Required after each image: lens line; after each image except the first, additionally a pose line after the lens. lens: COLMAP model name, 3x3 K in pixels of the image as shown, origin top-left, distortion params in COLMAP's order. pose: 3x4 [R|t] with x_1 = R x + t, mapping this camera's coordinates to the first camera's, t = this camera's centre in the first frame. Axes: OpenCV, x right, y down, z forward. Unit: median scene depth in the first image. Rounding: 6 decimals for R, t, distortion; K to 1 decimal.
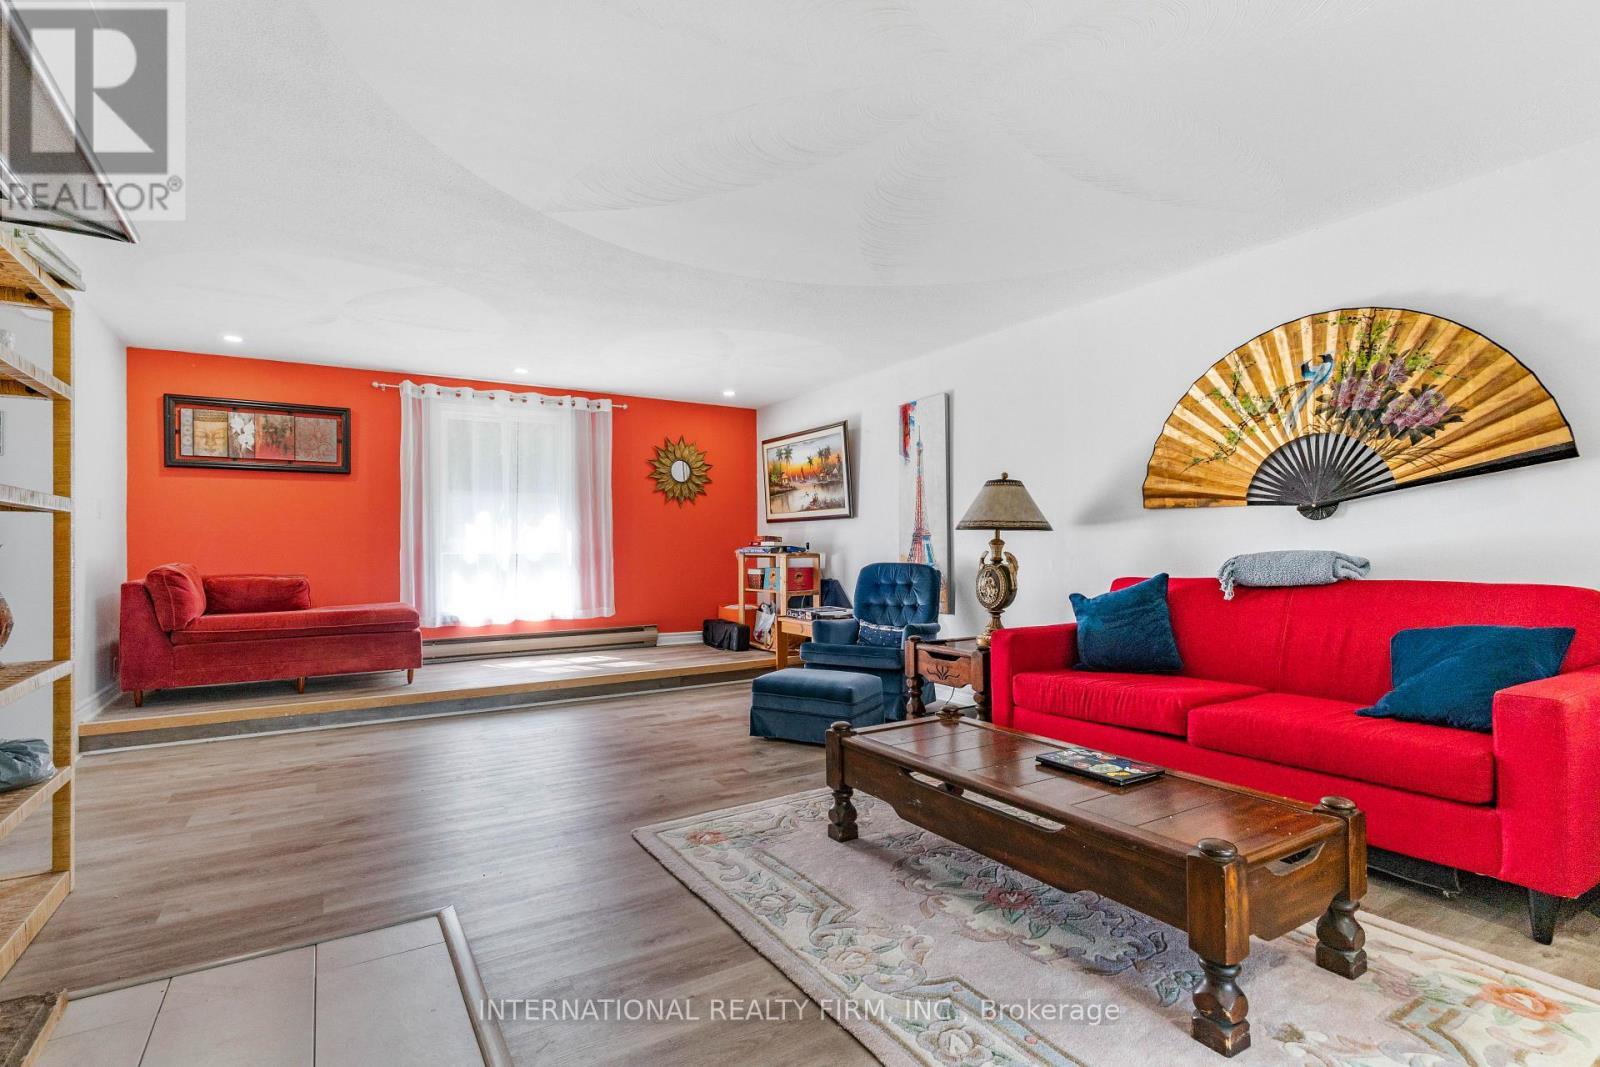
lens RADIAL K [[775.8, 0, 794.5], [0, 775.8, 538.5], [0, 0, 1]] dist [0.001483, -0.000442]
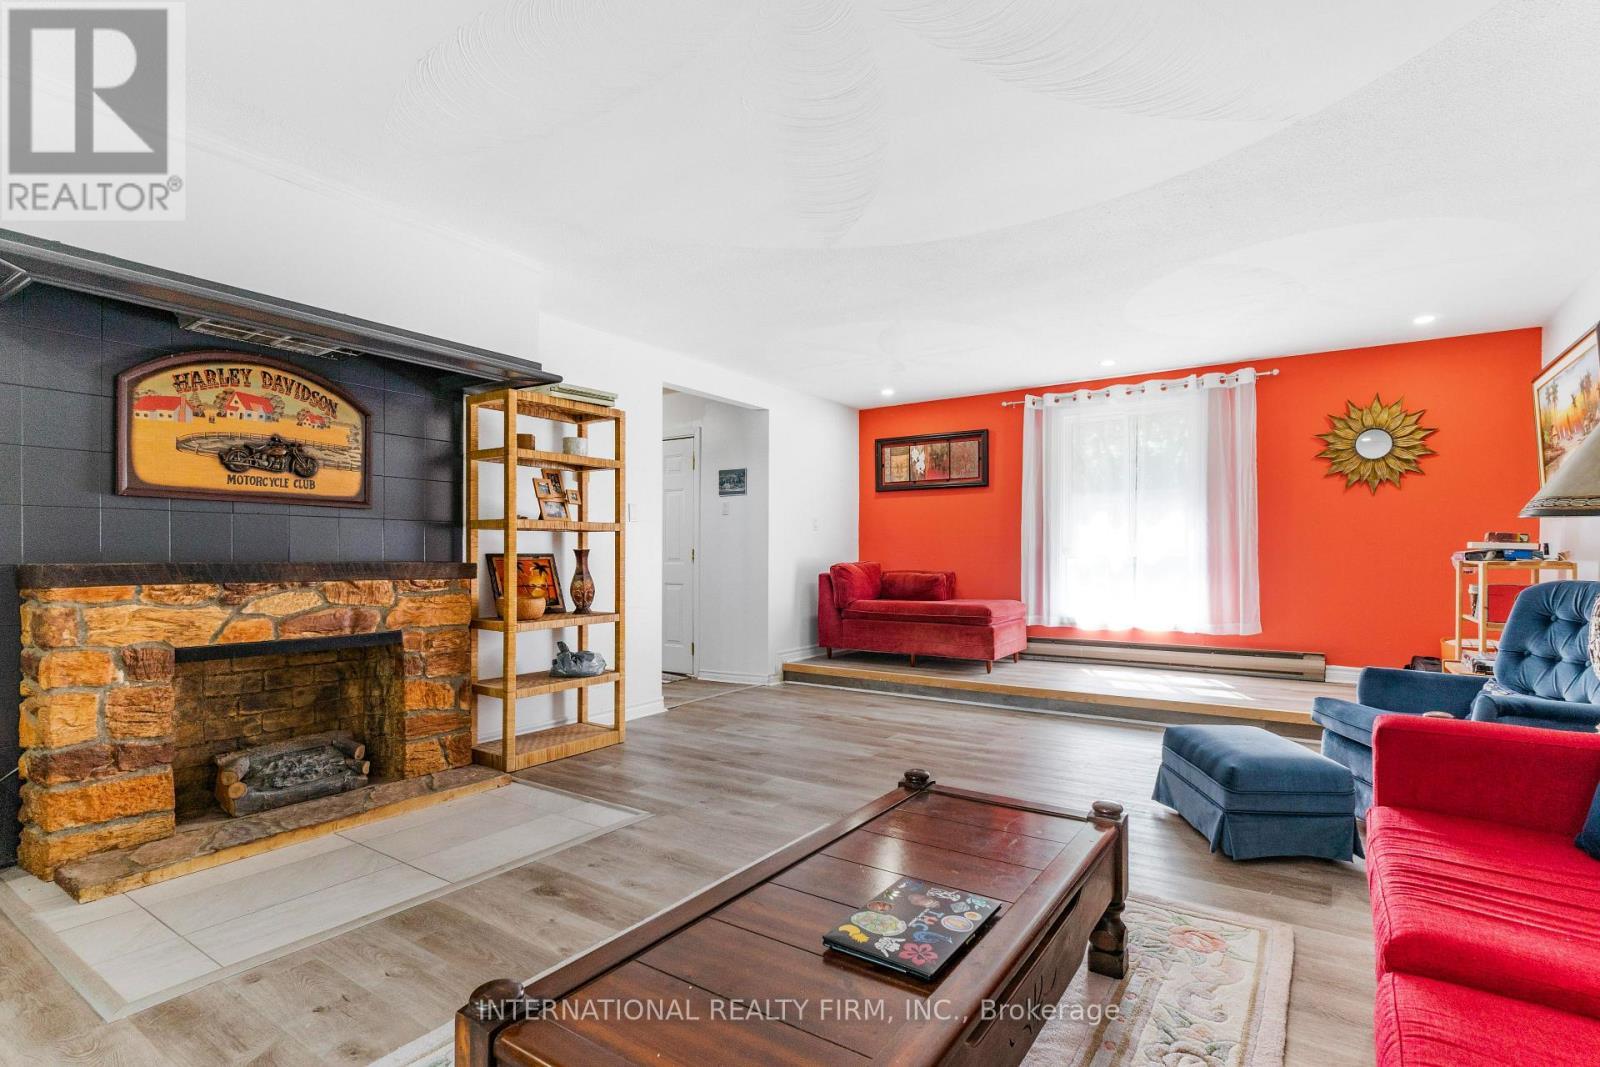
lens RADIAL K [[775.8, 0, 792.7], [0, 775.8, 544.6], [0, 0, 1]] dist [0.001483, -0.000442]
pose [[0.397856, -0.004140, -0.917438, 0.371013], [0.009820, 0.999952, -0.000254, 0.000928], [0.917395, -0.008908, 0.397878, 0.280363]]
